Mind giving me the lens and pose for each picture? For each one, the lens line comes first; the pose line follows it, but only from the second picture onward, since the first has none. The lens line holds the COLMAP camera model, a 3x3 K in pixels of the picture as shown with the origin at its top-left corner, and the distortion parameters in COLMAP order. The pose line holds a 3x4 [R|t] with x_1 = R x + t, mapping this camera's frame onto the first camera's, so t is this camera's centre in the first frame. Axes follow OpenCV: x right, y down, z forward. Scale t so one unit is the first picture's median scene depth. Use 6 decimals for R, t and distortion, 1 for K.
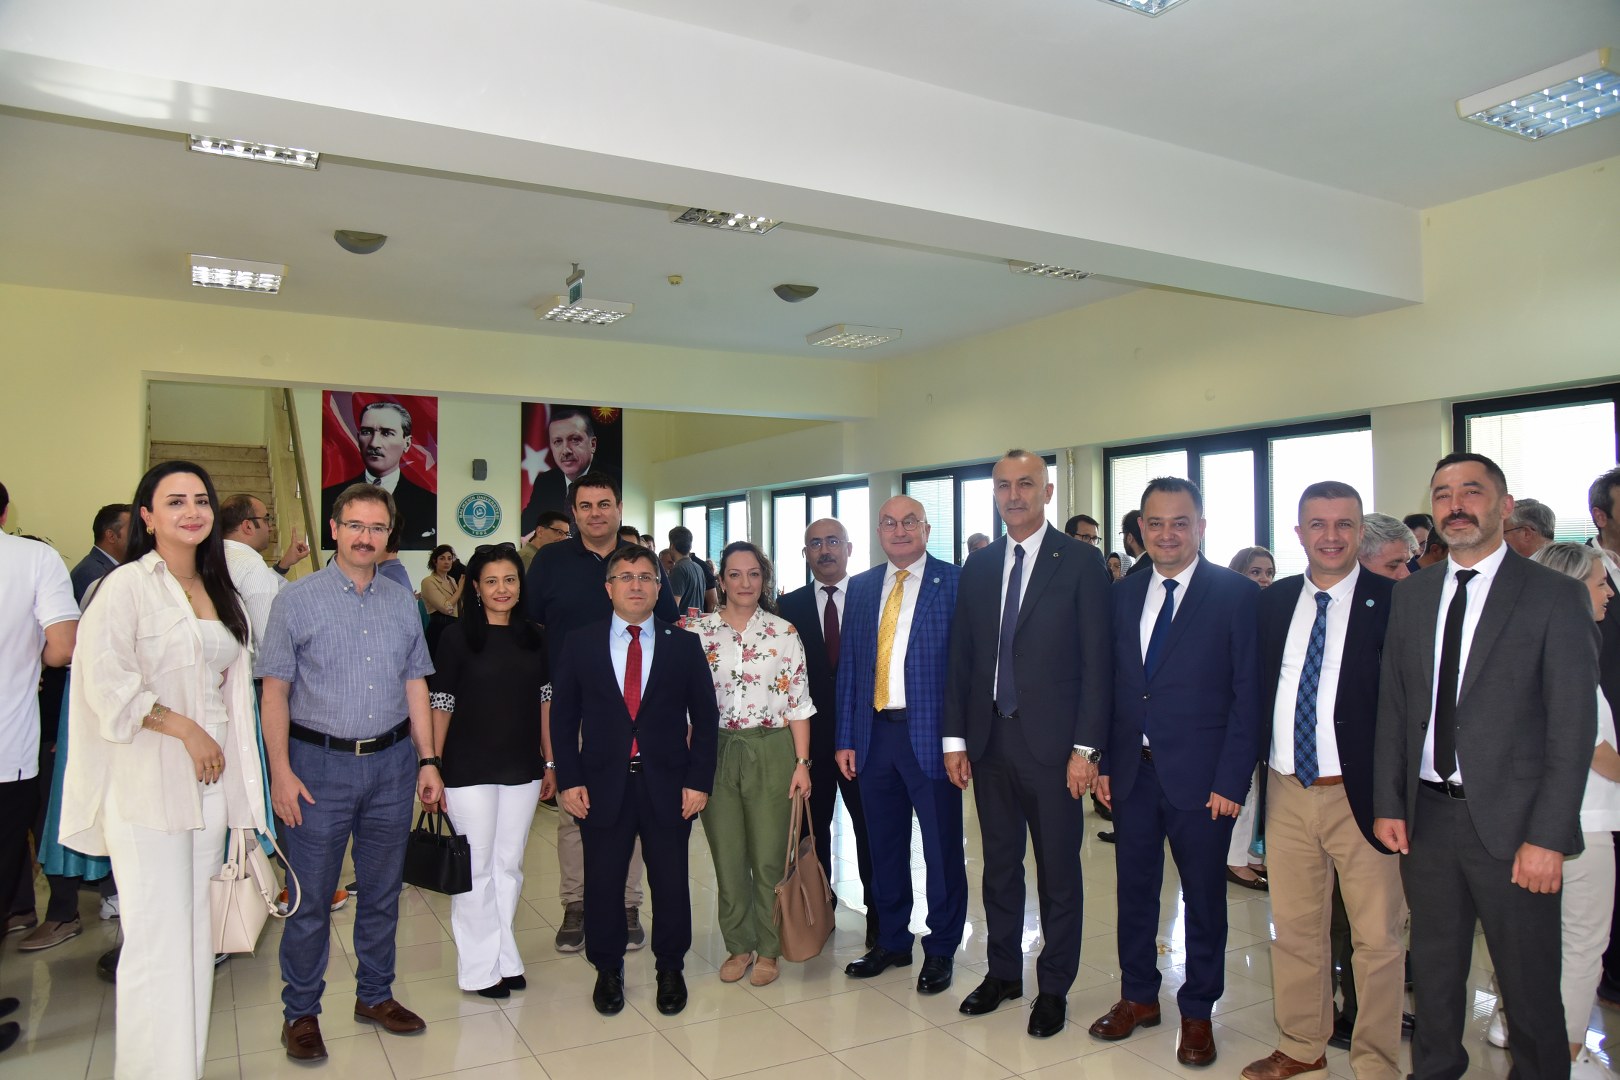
lens RADIAL K [[1159.2, 0, 844.9], [0, 1159.2, 536.9], [0, 0, 1]] dist [-0.047409, 0.007617]
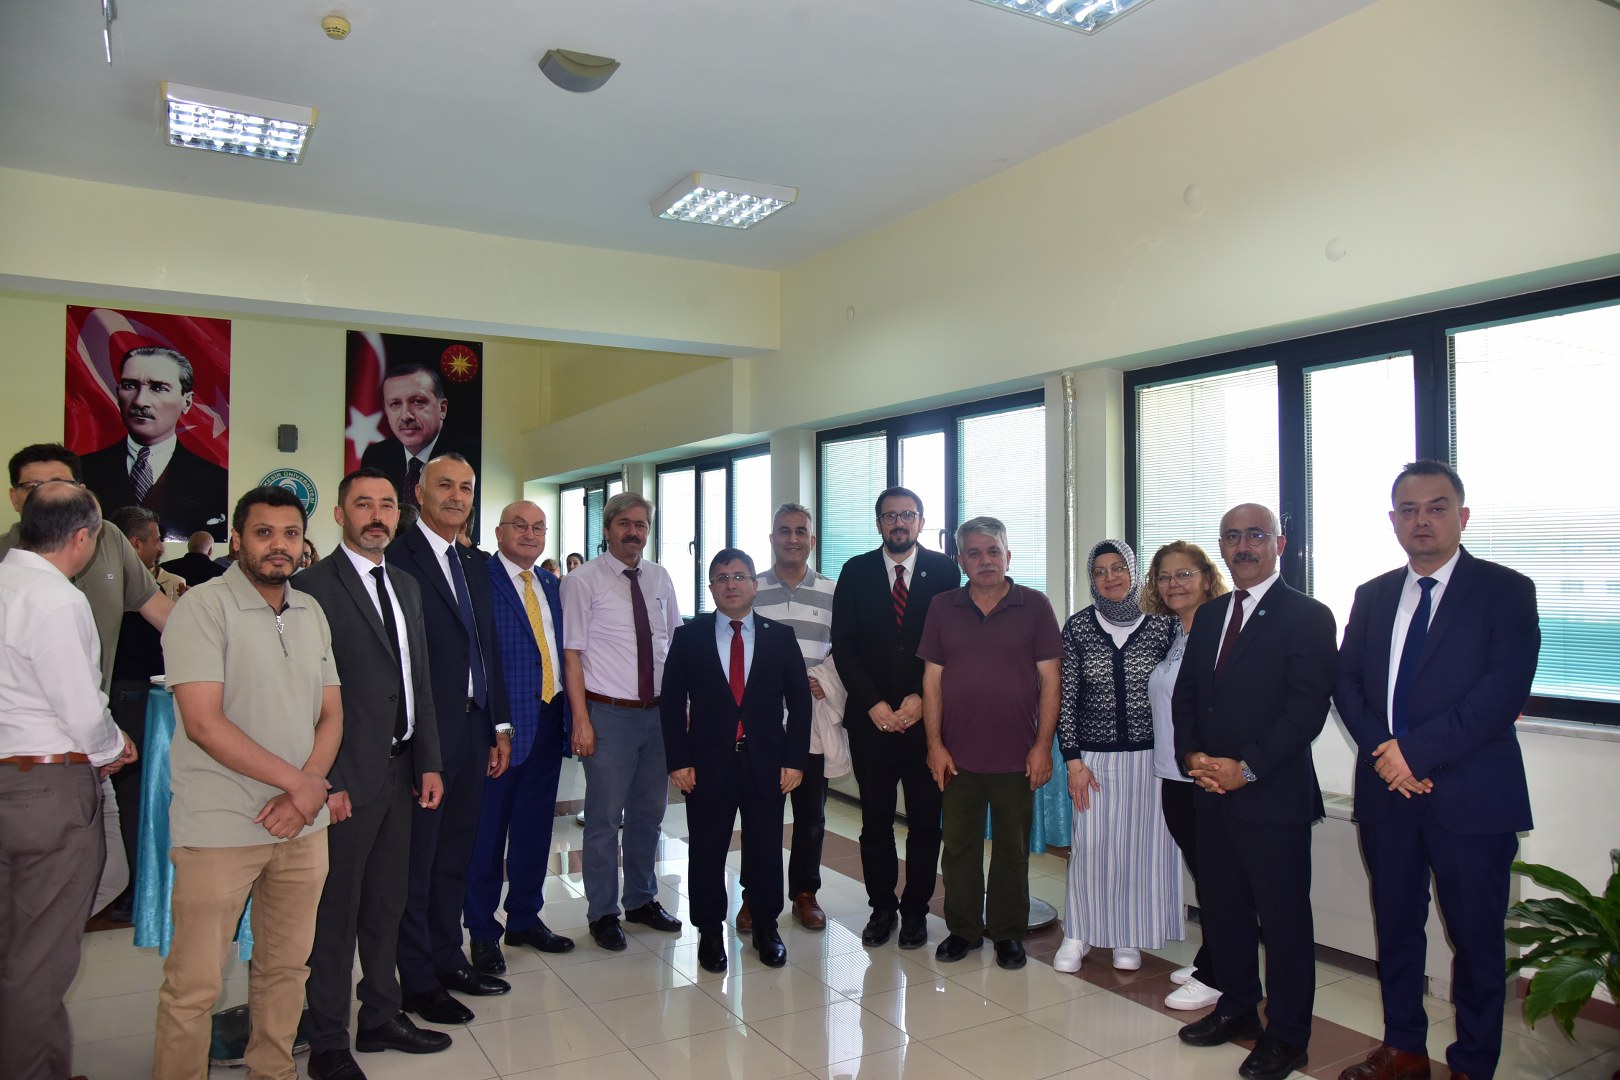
lens RADIAL K [[1159.2, 0, 821.3], [0, 1159.2, 539.9], [0, 0, 1]] dist [-0.047409, 0.007617]
pose [[0.999973, 0.006293, 0.003858, 0.039384], [-0.006301, 0.999978, 0.002147, 0.006057], [-0.003844, -0.002172, 0.999990, 0.242530]]
